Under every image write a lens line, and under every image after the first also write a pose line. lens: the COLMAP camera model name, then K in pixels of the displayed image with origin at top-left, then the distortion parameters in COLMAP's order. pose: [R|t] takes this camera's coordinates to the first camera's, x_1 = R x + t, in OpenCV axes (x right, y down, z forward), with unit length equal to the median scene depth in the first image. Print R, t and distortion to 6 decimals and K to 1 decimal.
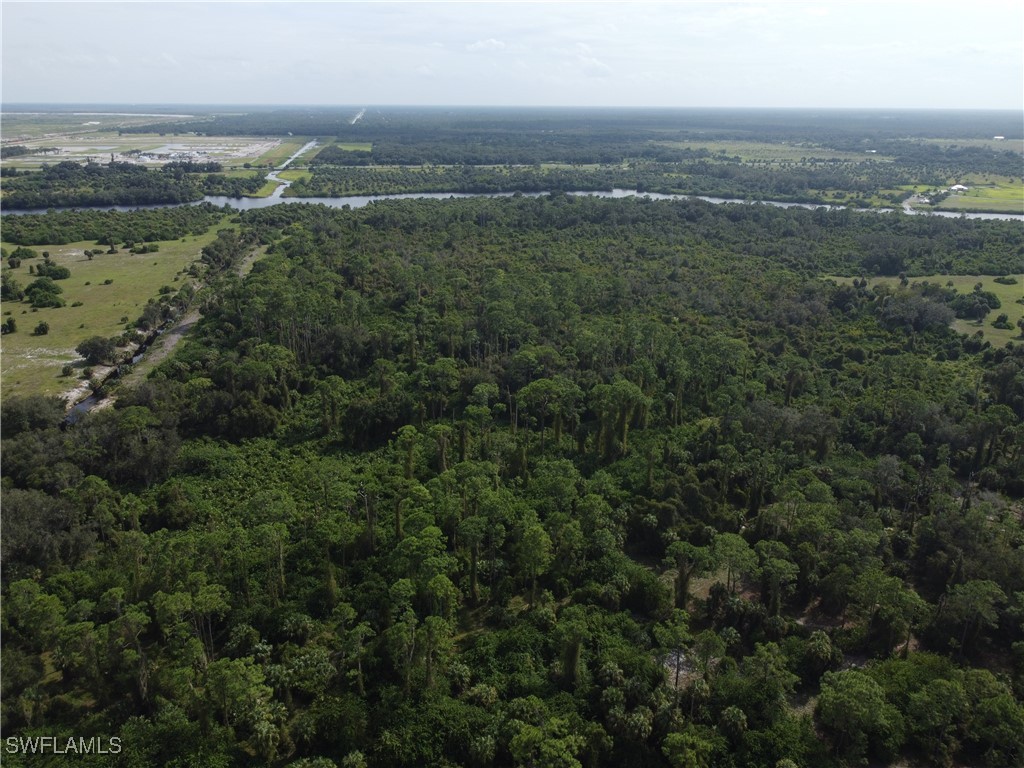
lens RADIAL K [[772.6, 0, 506.5], [0, 772.6, 382.0], [0, 0, 1]] dist [0.000860, -0.003474]
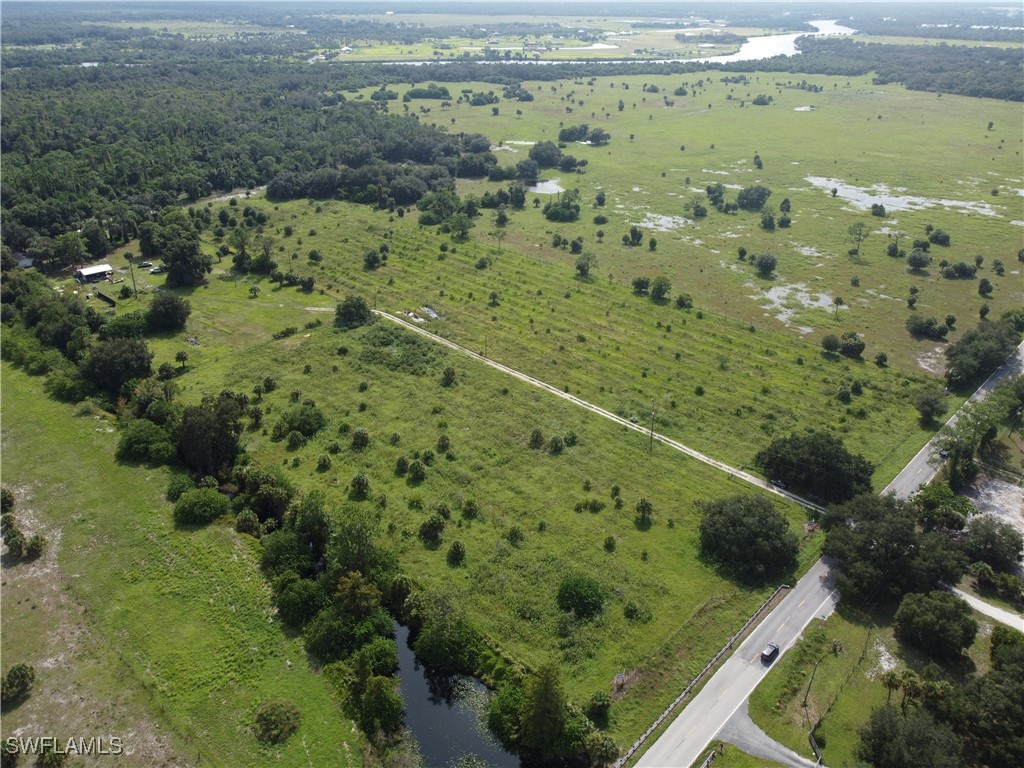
lens RADIAL K [[772.6, 0, 511.7], [0, 772.6, 380.6], [0, 0, 1]] dist [0.000860, -0.003474]
pose [[0.788893, -0.277875, 0.548118, -0.095762], [0.203079, 0.959702, 0.194246, 0.091503], [-0.580006, -0.041928, 0.813533, -0.275061]]
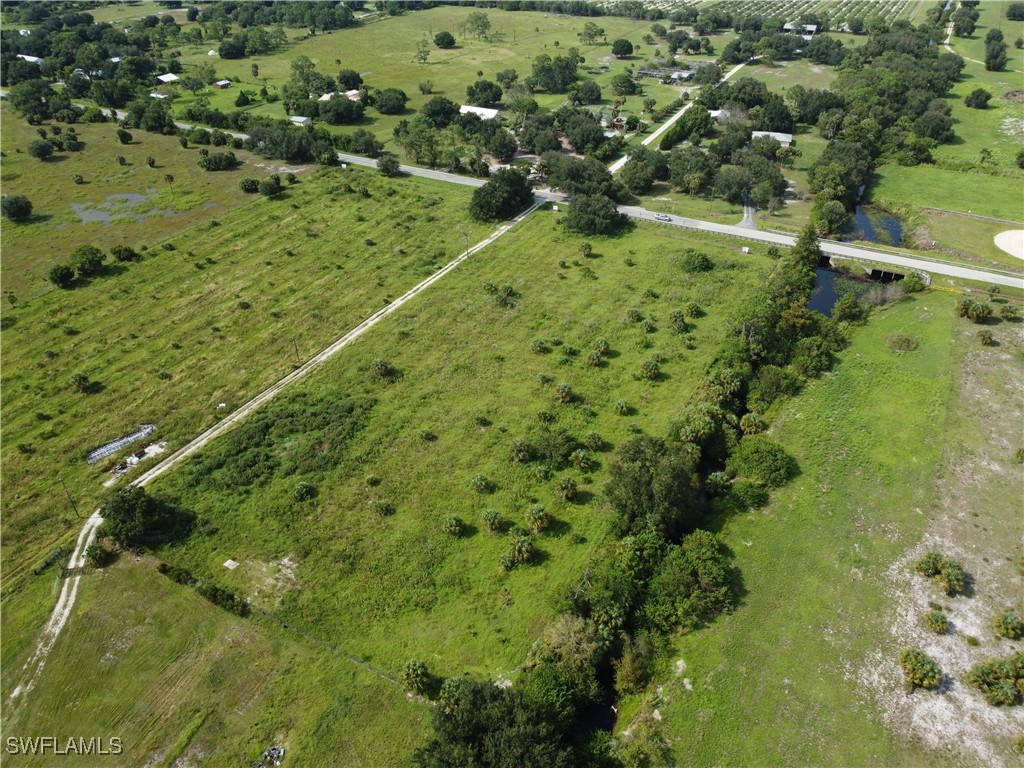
lens RADIAL K [[772.6, 0, 510.0], [0, 772.6, 383.8], [0, 0, 1]] dist [0.000860, -0.003474]
pose [[-0.799116, -0.338379, 0.496903, -0.093639], [0.204687, 0.624024, 0.754120, 0.025399], [-0.565258, 0.704339, -0.429406, -0.068294]]
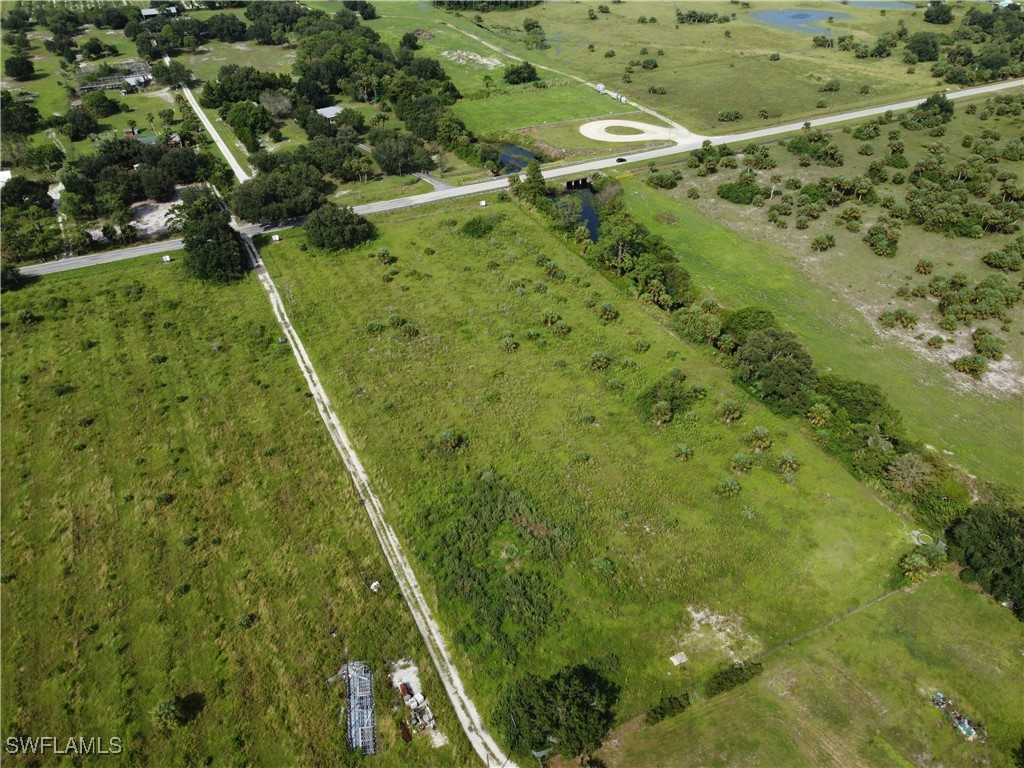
lens RADIAL K [[772.6, 0, 510.4], [0, 772.6, 380.9], [0, 0, 1]] dist [0.000860, -0.003474]
pose [[-0.952197, 0.175773, -0.249850, 0.012760], [-0.106158, 0.576514, 0.810162, 0.020869], [0.286447, 0.797957, -0.530295, -0.058384]]
